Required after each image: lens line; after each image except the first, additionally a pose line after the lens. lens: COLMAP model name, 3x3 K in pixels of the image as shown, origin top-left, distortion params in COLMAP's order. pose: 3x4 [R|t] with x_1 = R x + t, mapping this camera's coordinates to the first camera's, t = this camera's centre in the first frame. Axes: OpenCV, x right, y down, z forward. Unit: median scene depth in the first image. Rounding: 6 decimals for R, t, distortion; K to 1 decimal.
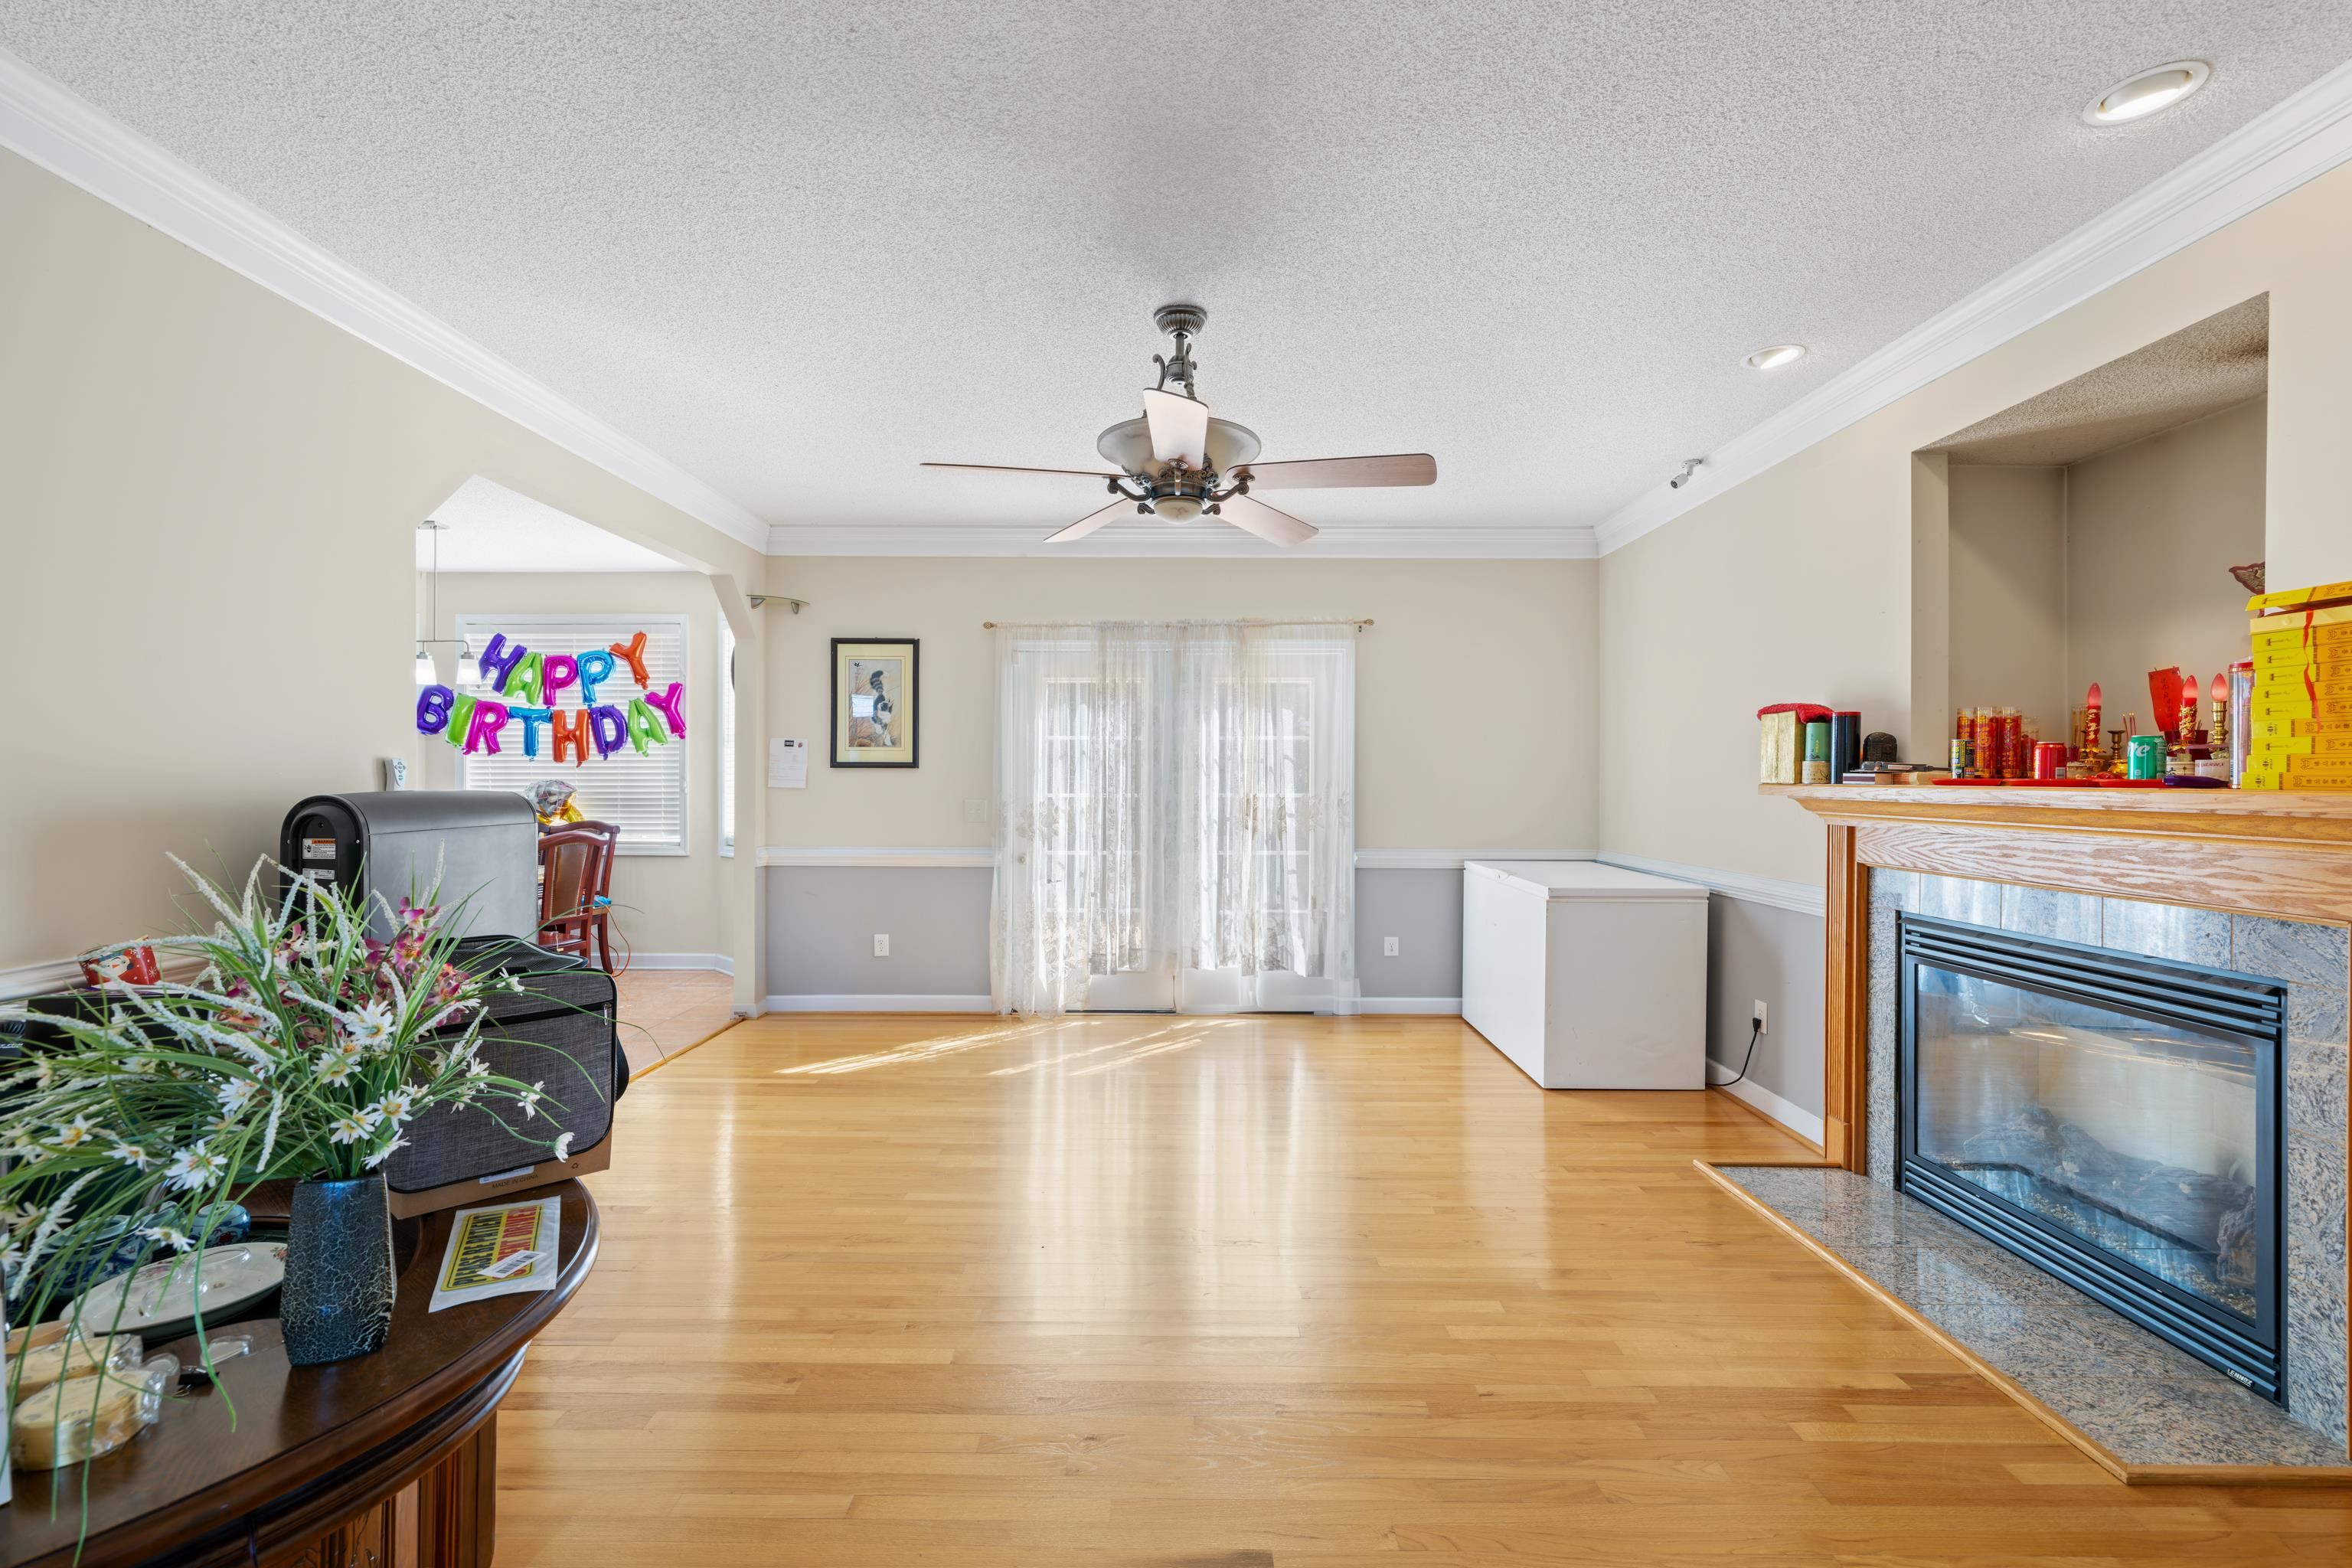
lens RADIAL K [[988.7, 0, 1178.1], [0, 988.7, 774.7], [0, 0, 1]] dist [0.001671, 0.000056]
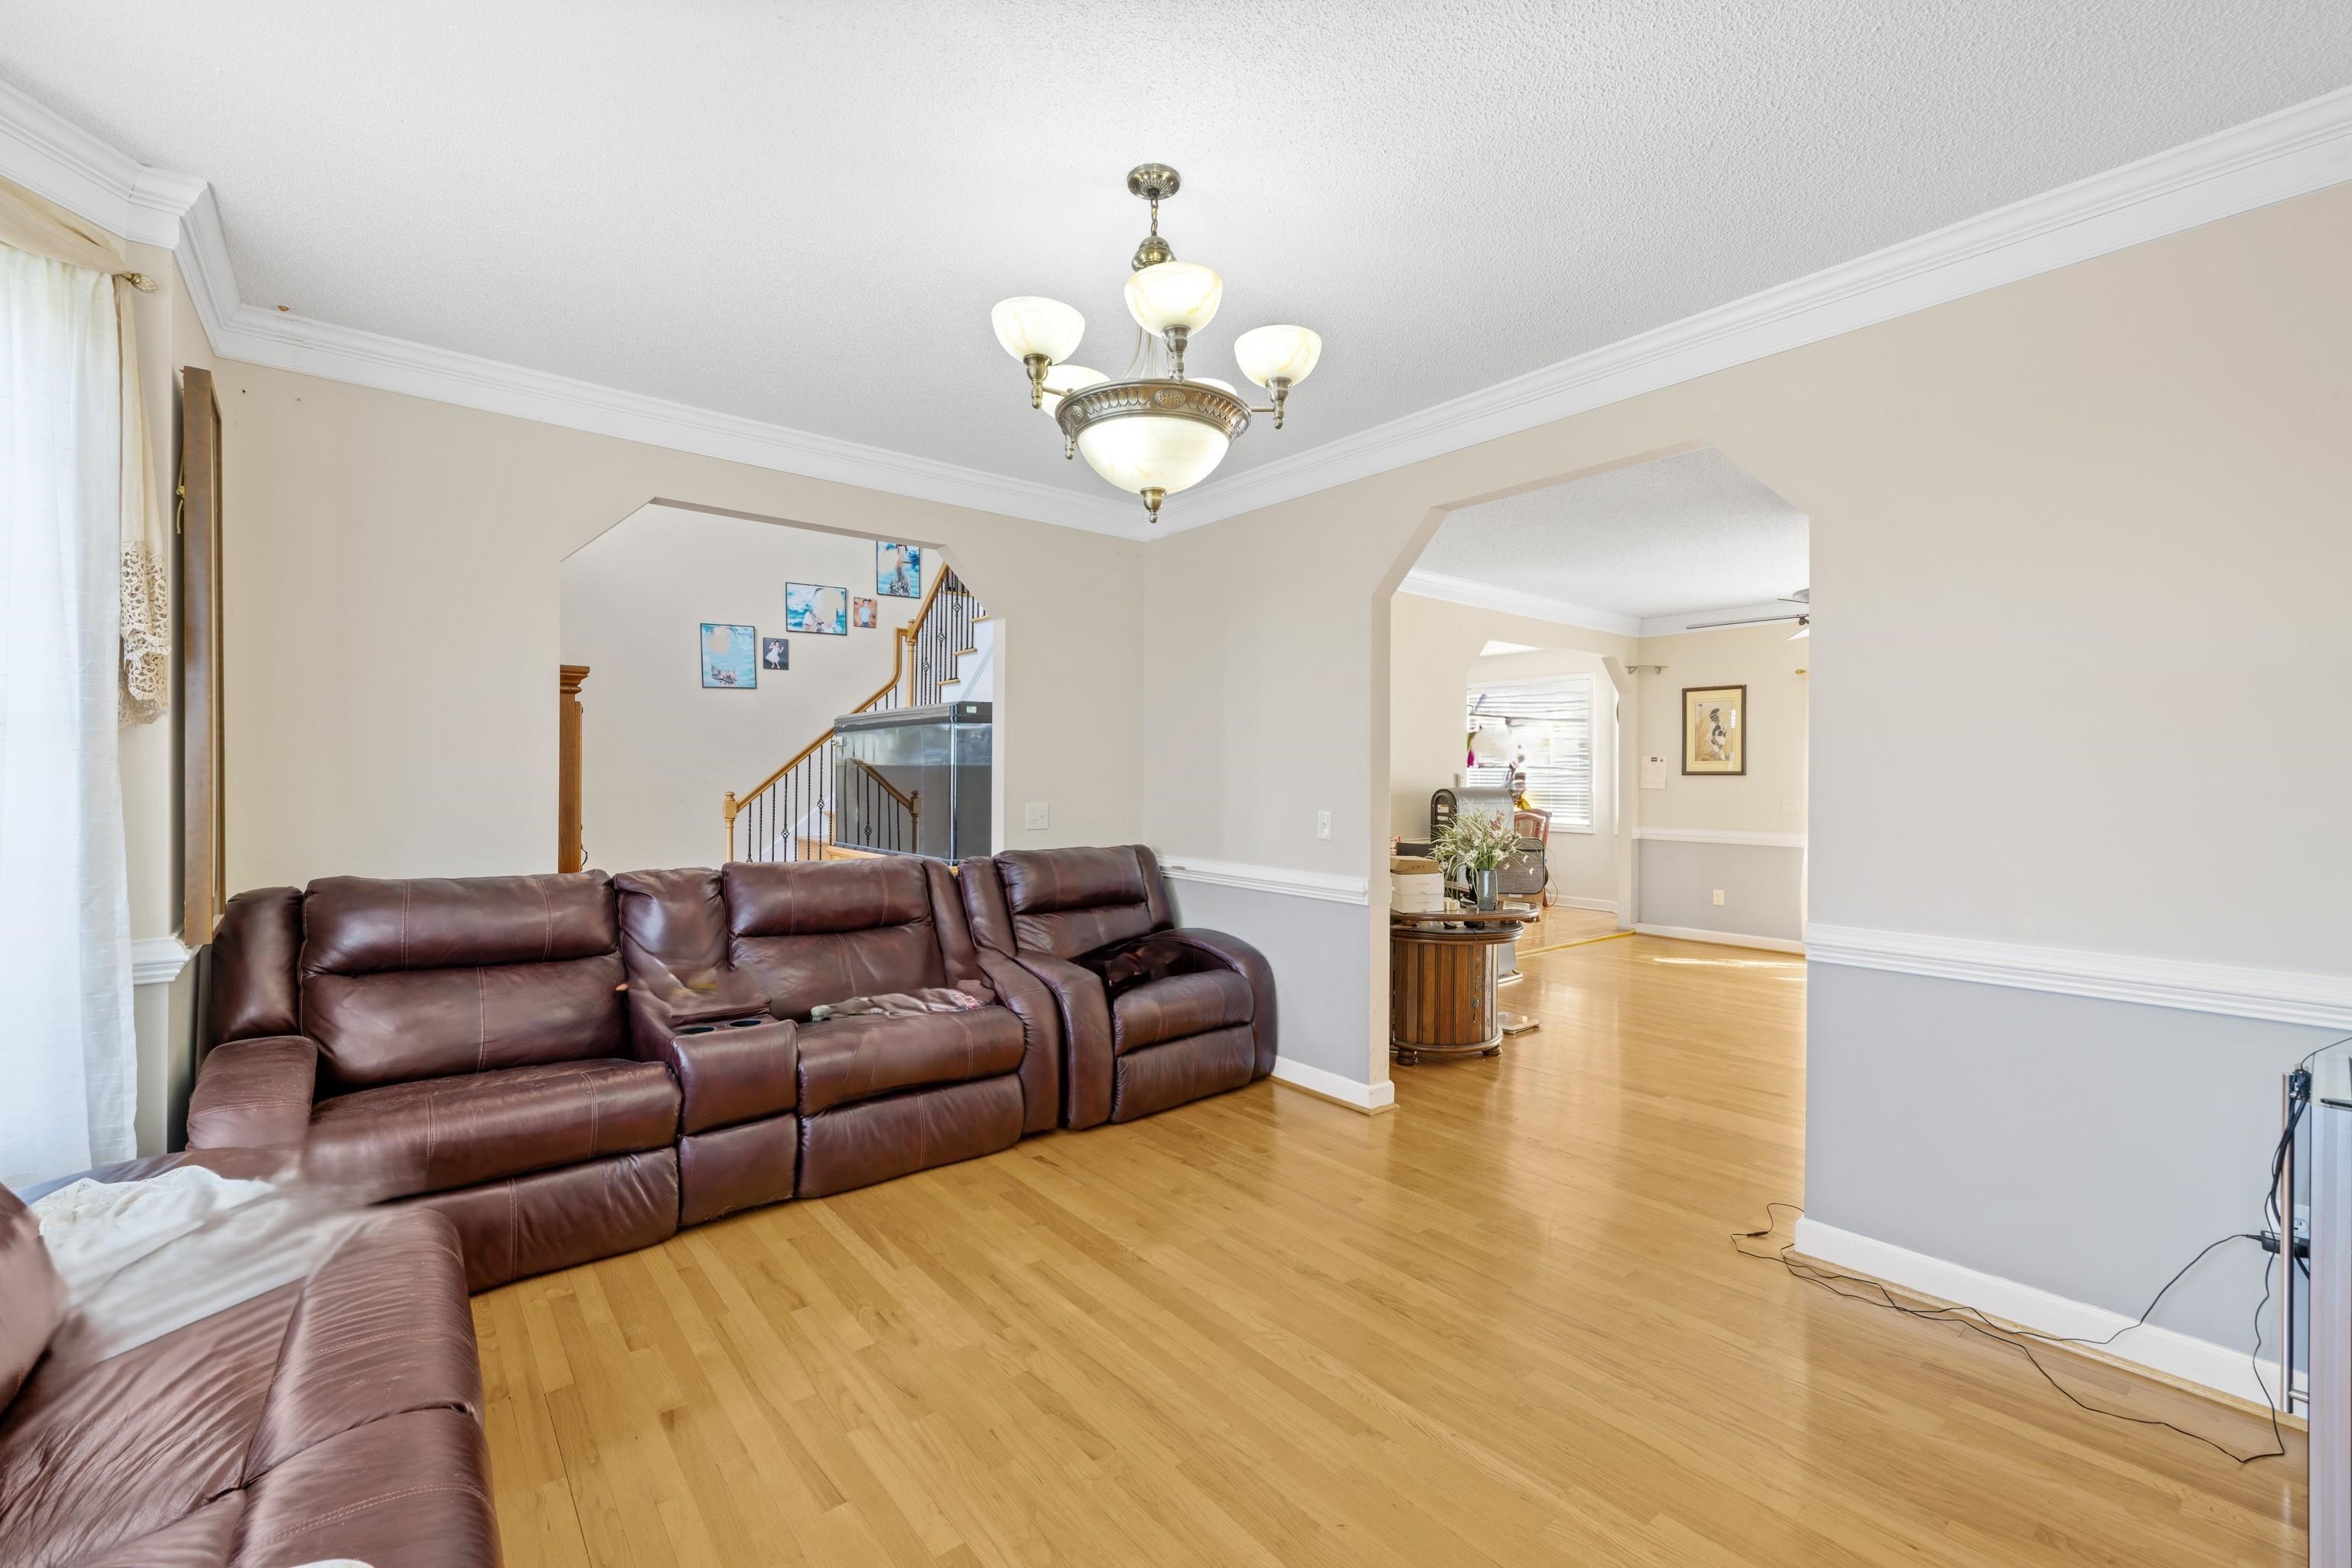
lens RADIAL K [[984.3, 0, 1176.0], [0, 984.3, 784.0], [0, 0, 1]] dist [-0.002164, -0.000090]
pose [[0.634468, 0.003643, -0.772940, 0.313814], [0.001075, 0.999984, 0.005595, -0.003041], [0.772948, -0.004381, 0.634454, -0.536894]]
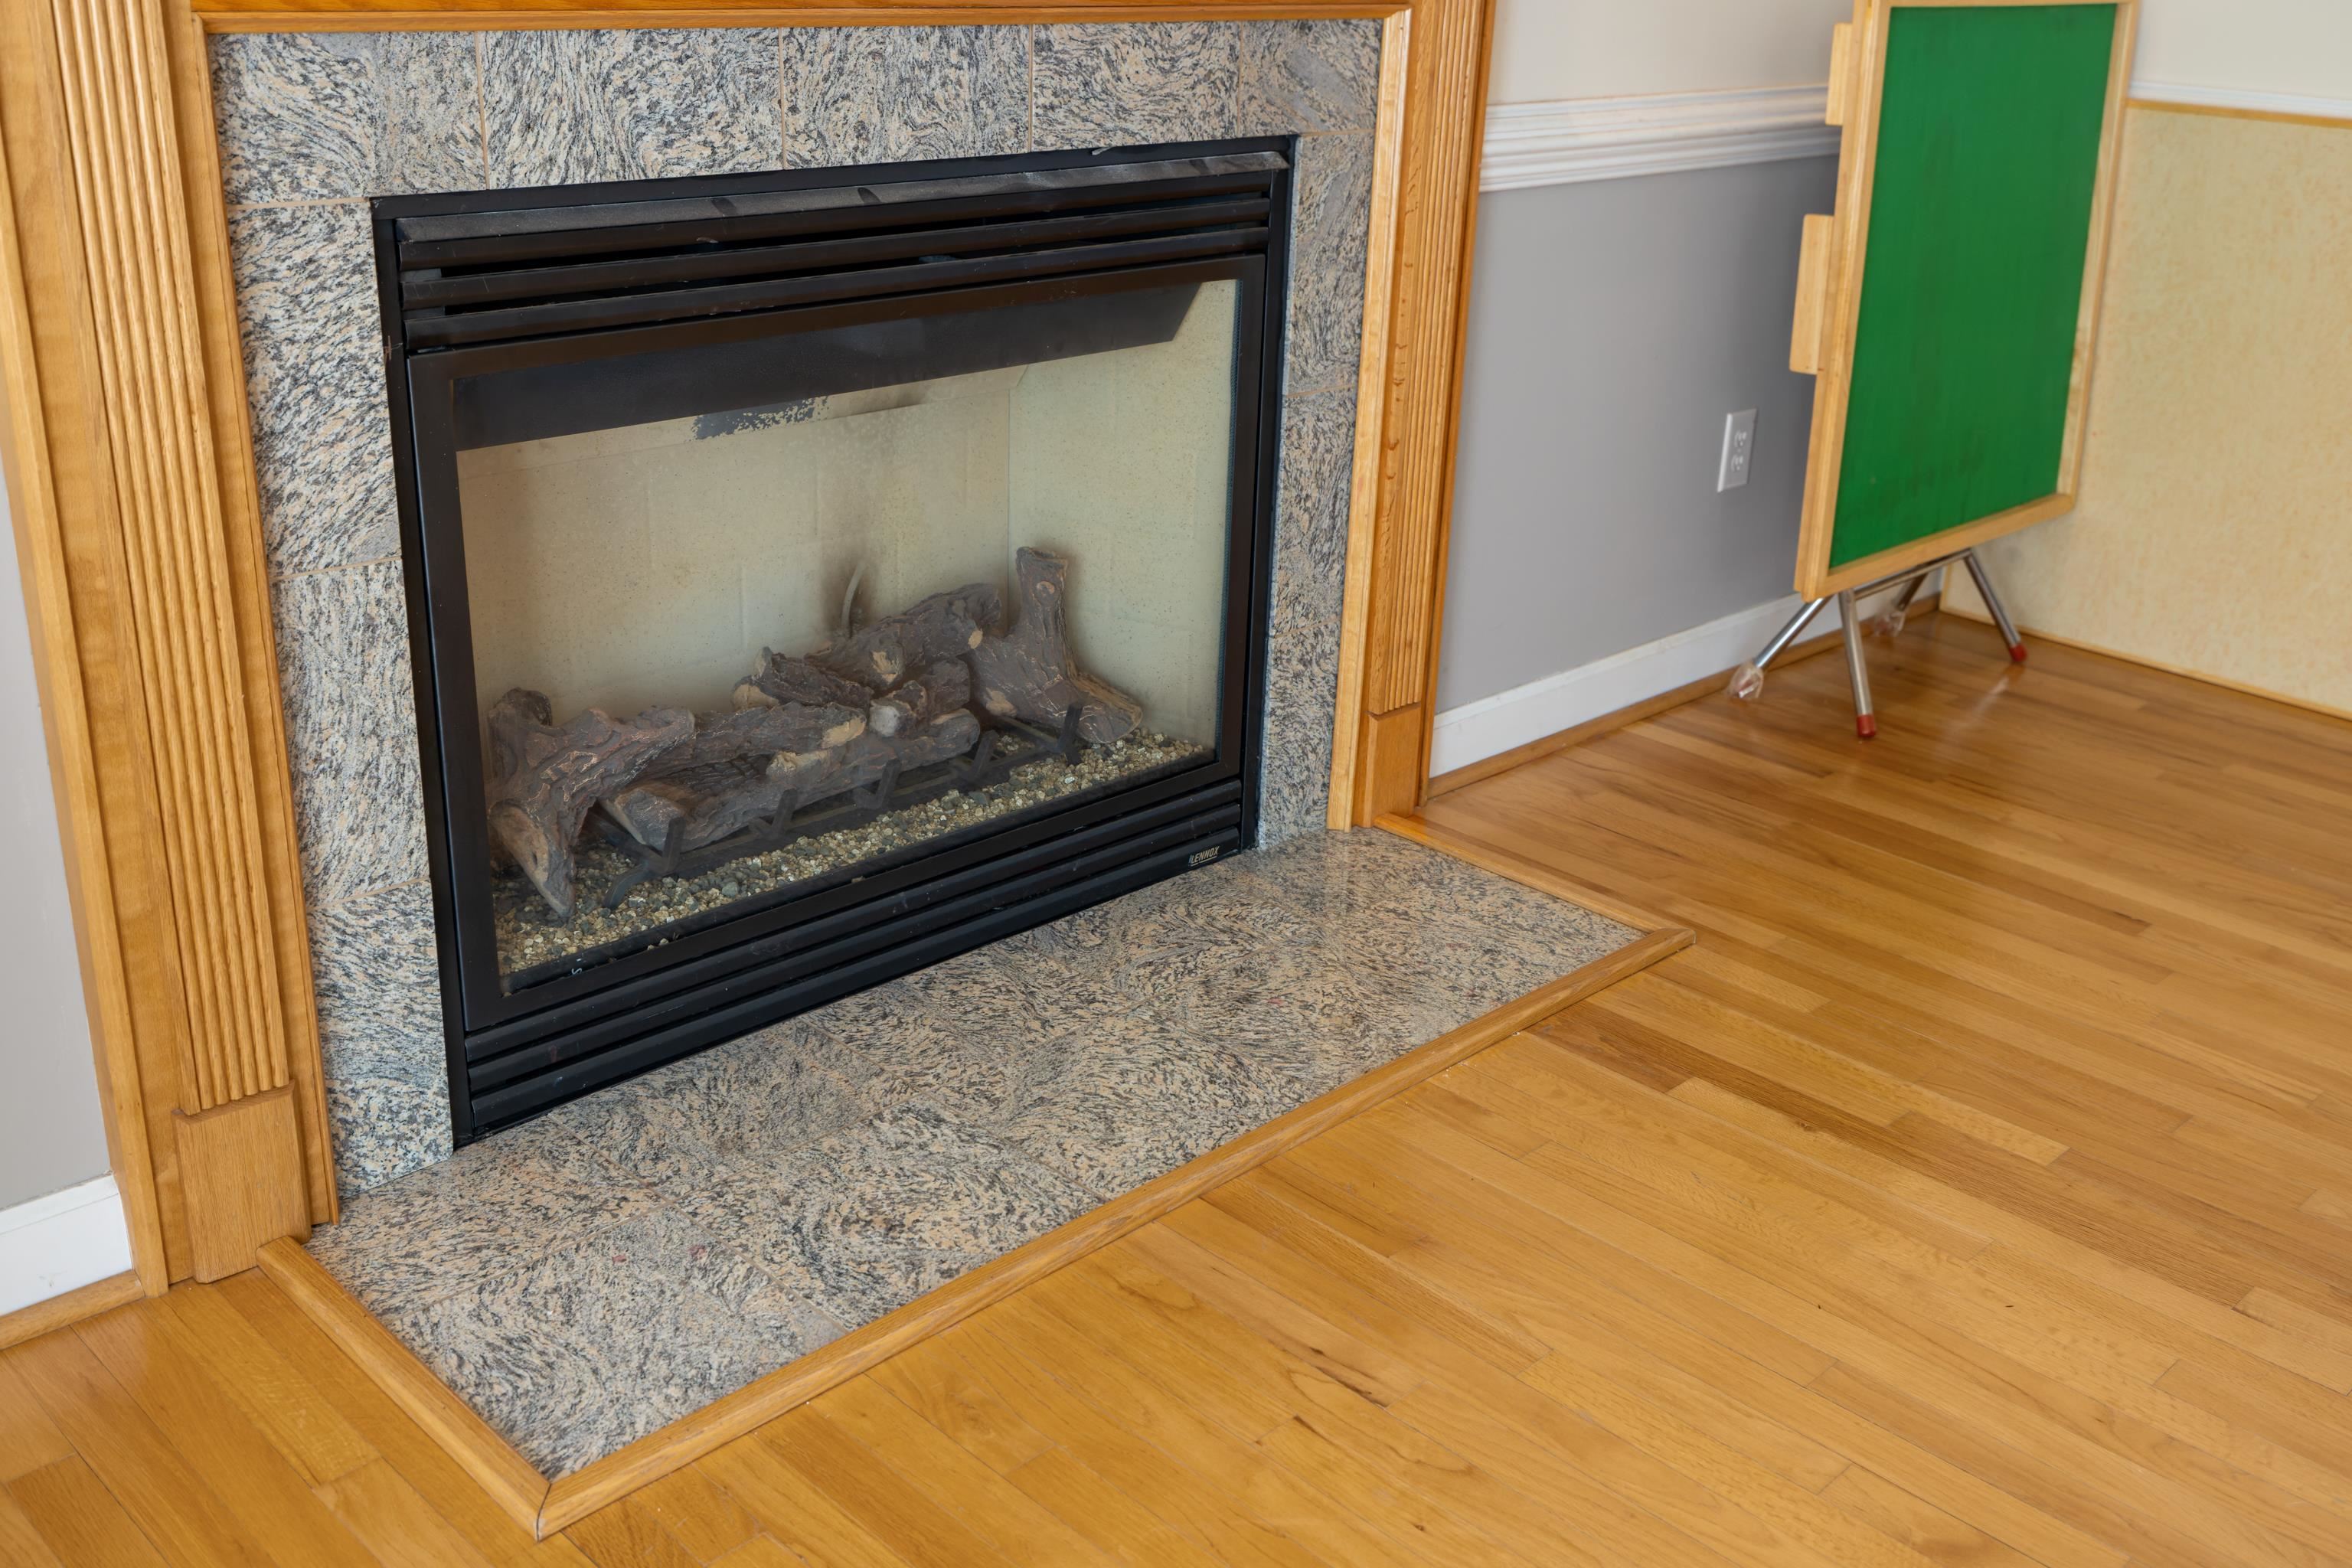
lens RADIAL K [[2277.9, 0, 1175.3], [0, 2277.9, 790.2], [0, 0, 1]] dist [0.002899, 0.012956]
pose [[-0.706067, -0.292518, 0.644905, 0.089067], [-0.045671, 0.927611, 0.370746, 0.029604], [-0.706670, 0.232319, -0.668315, 0.725586]]
